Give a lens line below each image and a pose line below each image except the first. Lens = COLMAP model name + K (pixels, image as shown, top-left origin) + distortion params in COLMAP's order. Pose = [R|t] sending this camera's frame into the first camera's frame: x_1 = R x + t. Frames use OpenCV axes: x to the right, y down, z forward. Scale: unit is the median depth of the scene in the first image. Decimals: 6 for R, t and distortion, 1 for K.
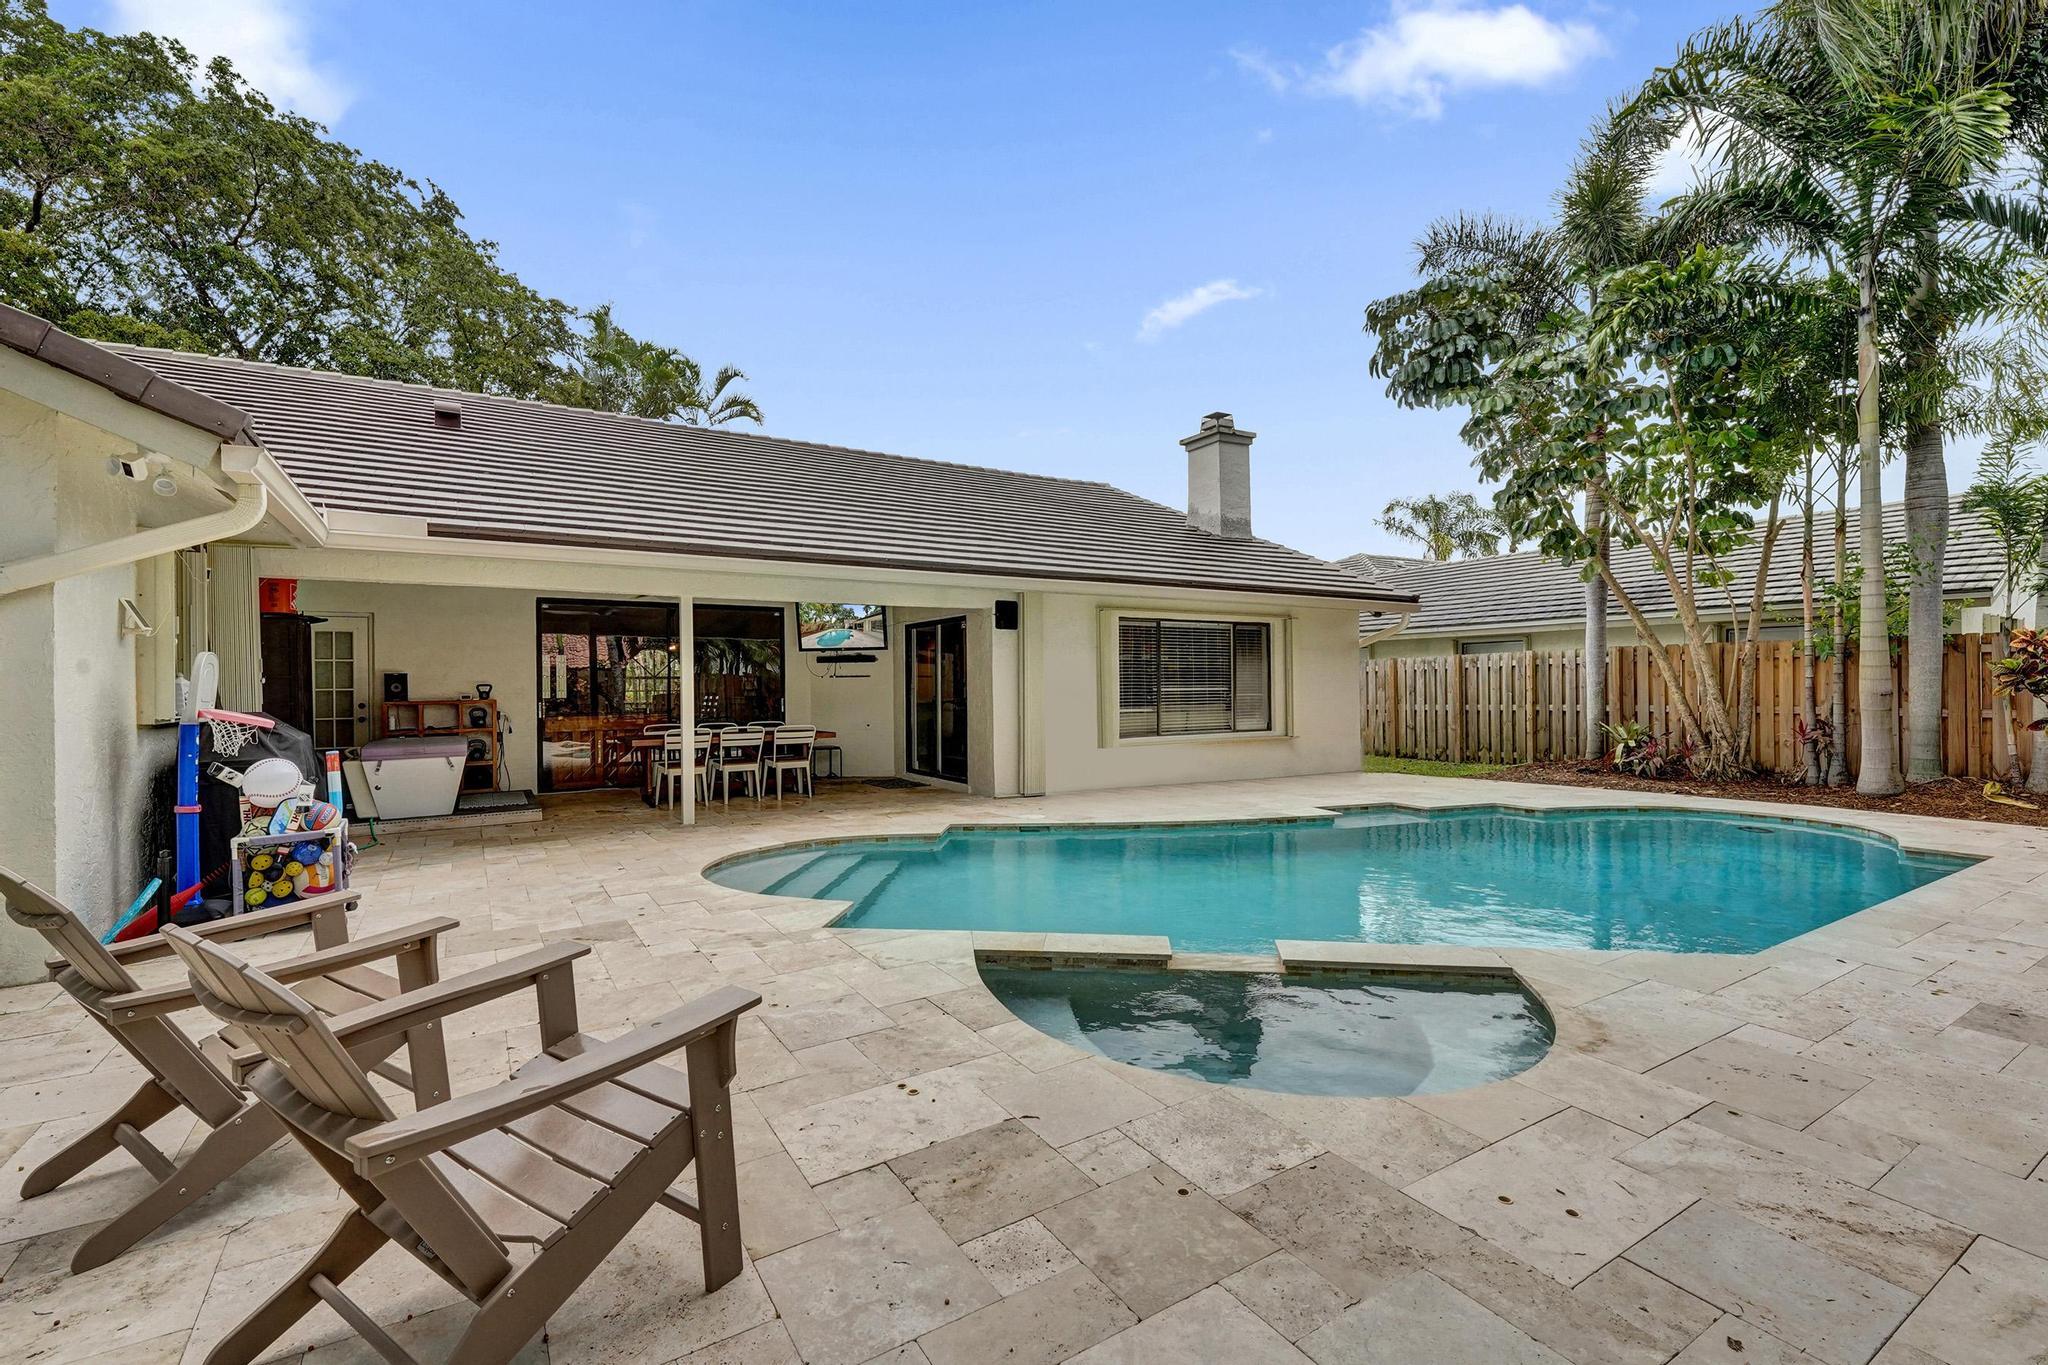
lens RADIAL K [[896.2, 0, 1022.1], [0, 896.2, 682.2], [0, 0, 1]] dist [0.042849, -0.032060]
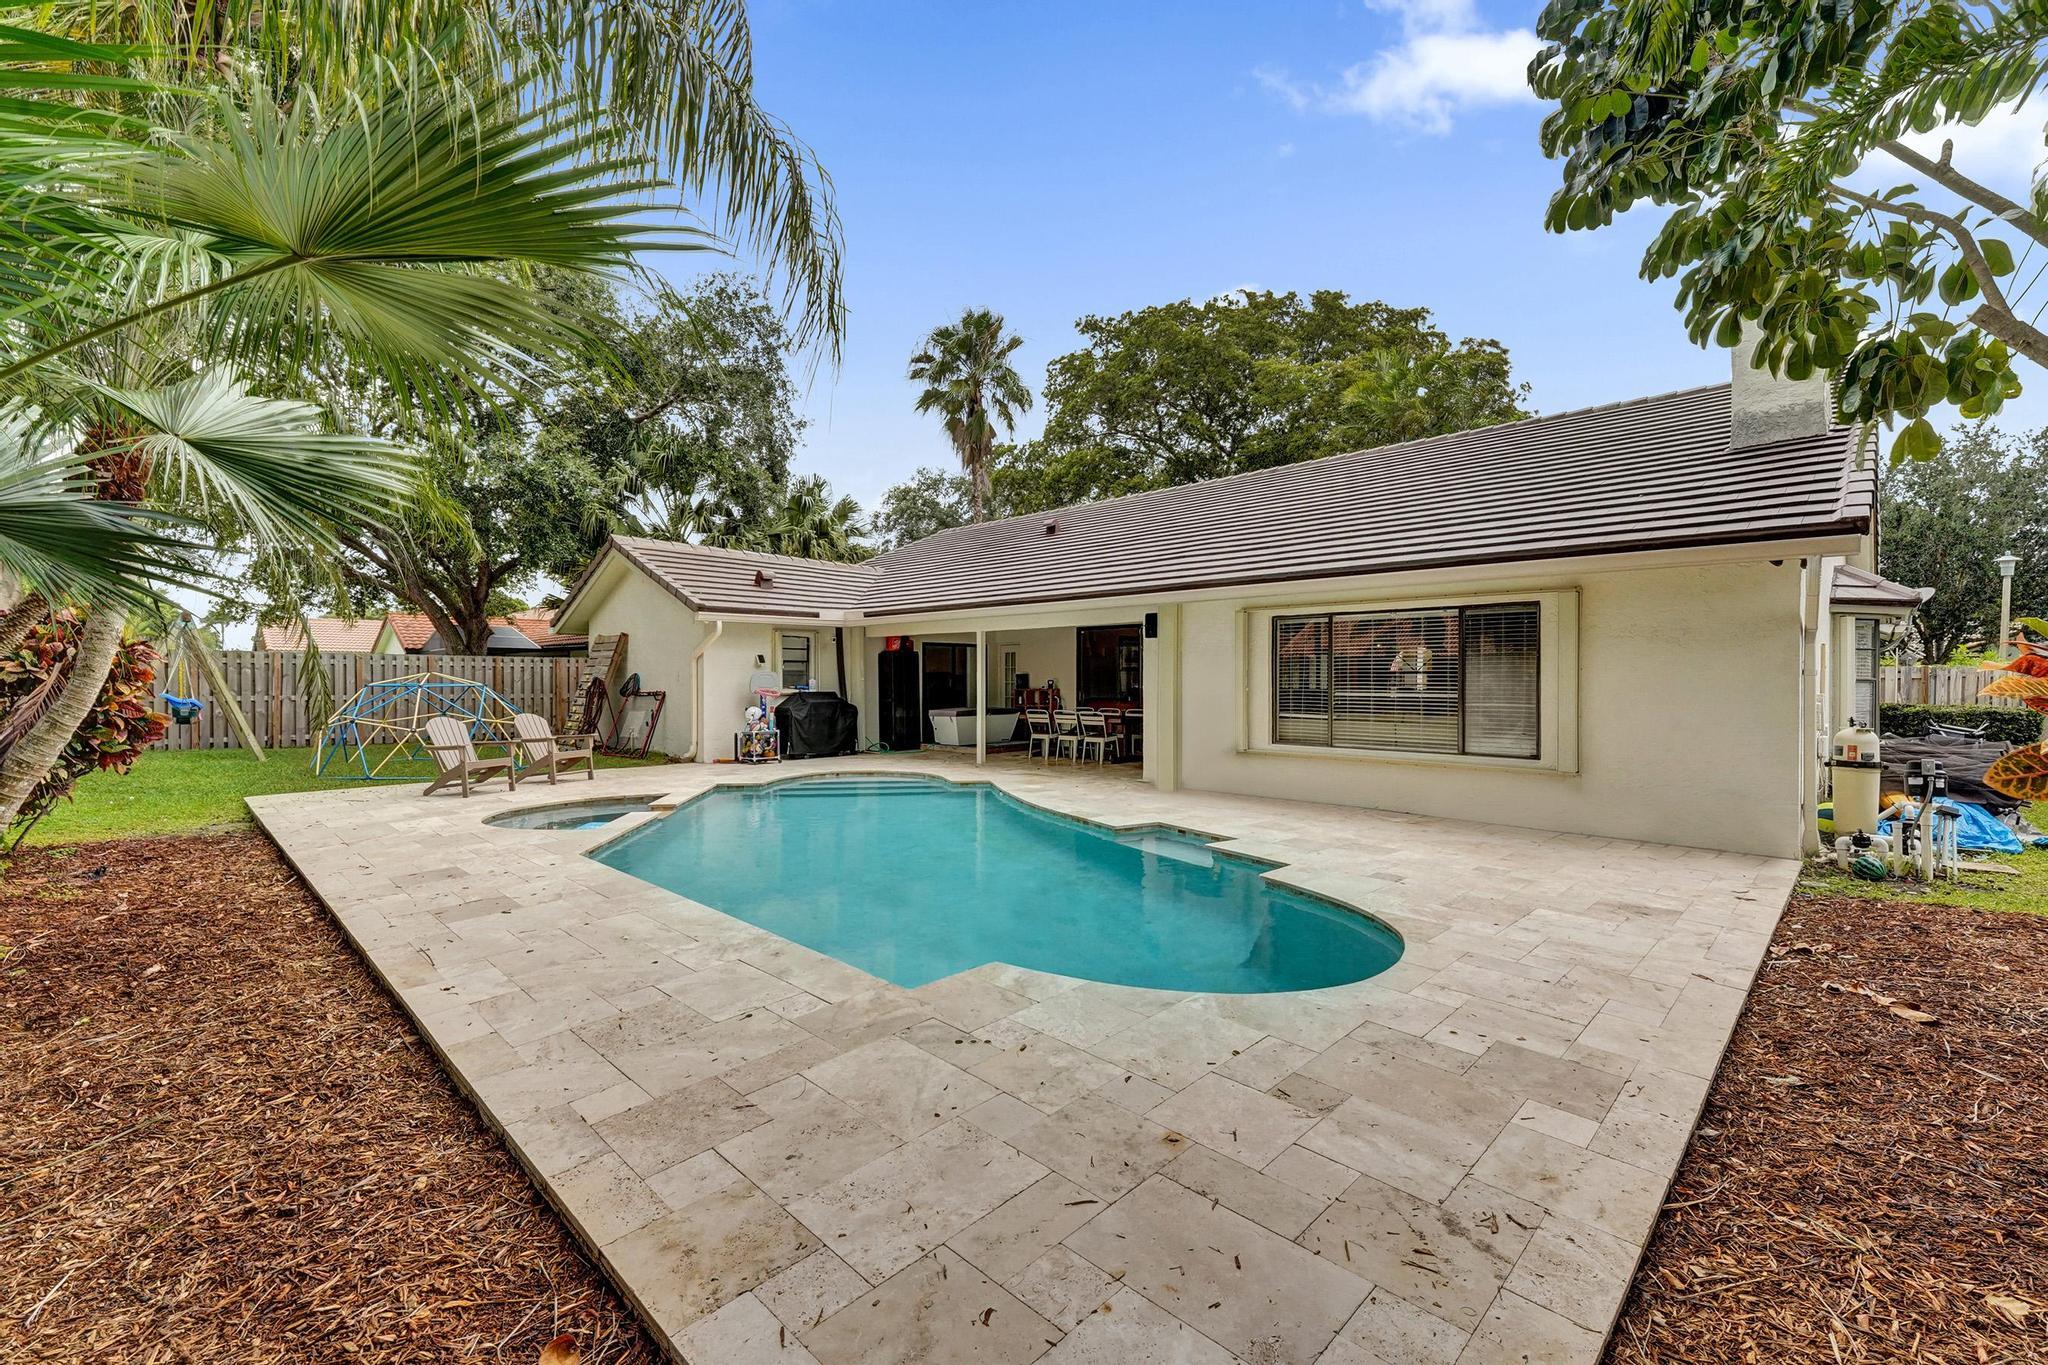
lens RADIAL K [[896.2, 0, 1022.1], [0, 896.2, 682.2], [0, 0, 1]] dist [0.042849, -0.032060]
pose [[0.203013, 0.014345, -0.979071, 0.974882], [0.004728, 0.999867, 0.015630, -0.019534], [0.979165, -0.007802, 0.202919, 0.537853]]
